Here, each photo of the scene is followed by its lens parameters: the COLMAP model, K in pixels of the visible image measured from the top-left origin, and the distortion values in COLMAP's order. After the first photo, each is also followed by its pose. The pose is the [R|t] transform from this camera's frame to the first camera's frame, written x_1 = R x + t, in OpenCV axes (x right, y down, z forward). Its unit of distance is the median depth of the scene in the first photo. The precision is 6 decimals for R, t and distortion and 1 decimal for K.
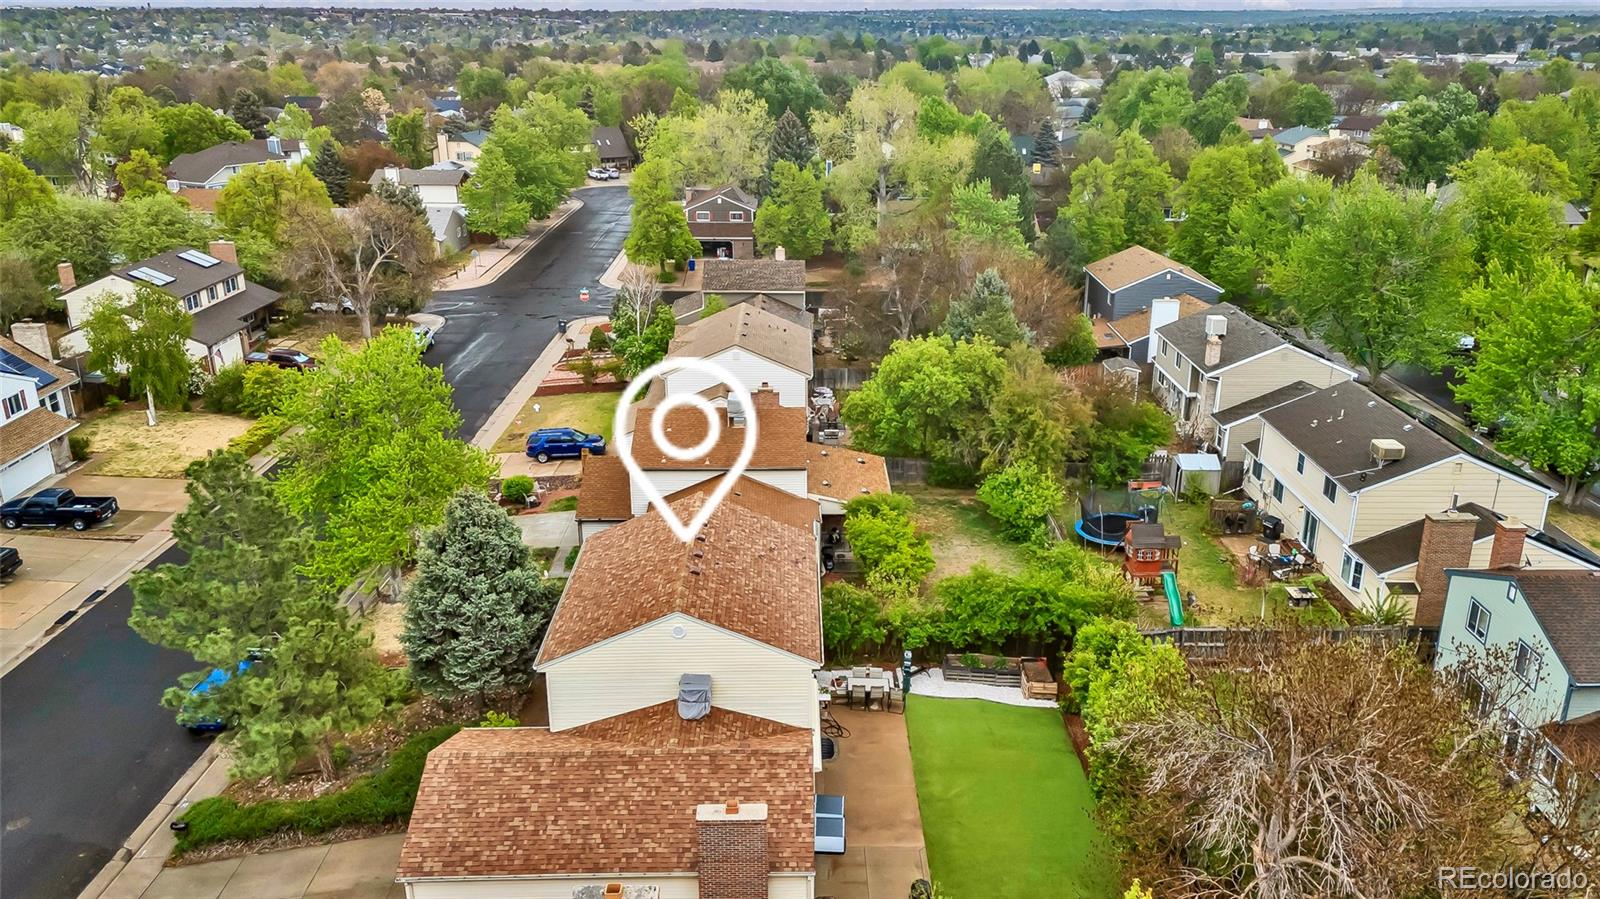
lens RADIAL K [[1137.2, 0, 801.4], [0, 1137.2, 457.7], [0, 0, 1]] dist [-0.003642, -0.007754]
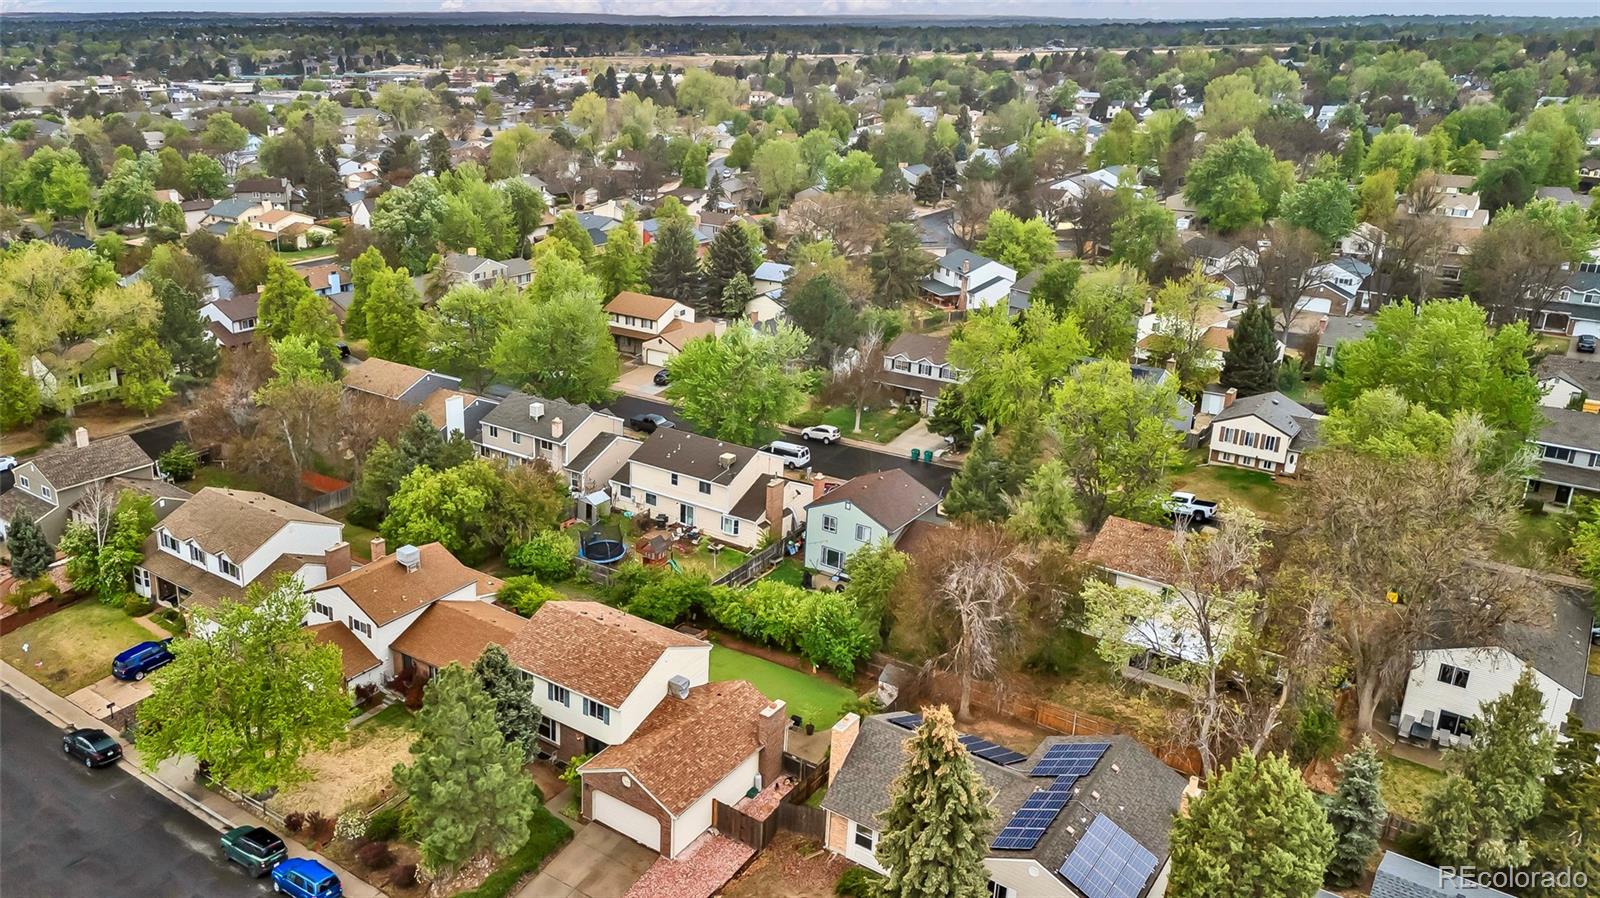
lens RADIAL K [[1137.2, 0, 788.3], [0, 1137.2, 434.1], [0, 0, 1]] dist [-0.003642, -0.007754]
pose [[0.551938, -0.249289, 0.795751, -0.857477], [0.272676, 0.955764, 0.110288, -0.211662], [-0.788044, 0.156110, 0.595497, -0.191553]]
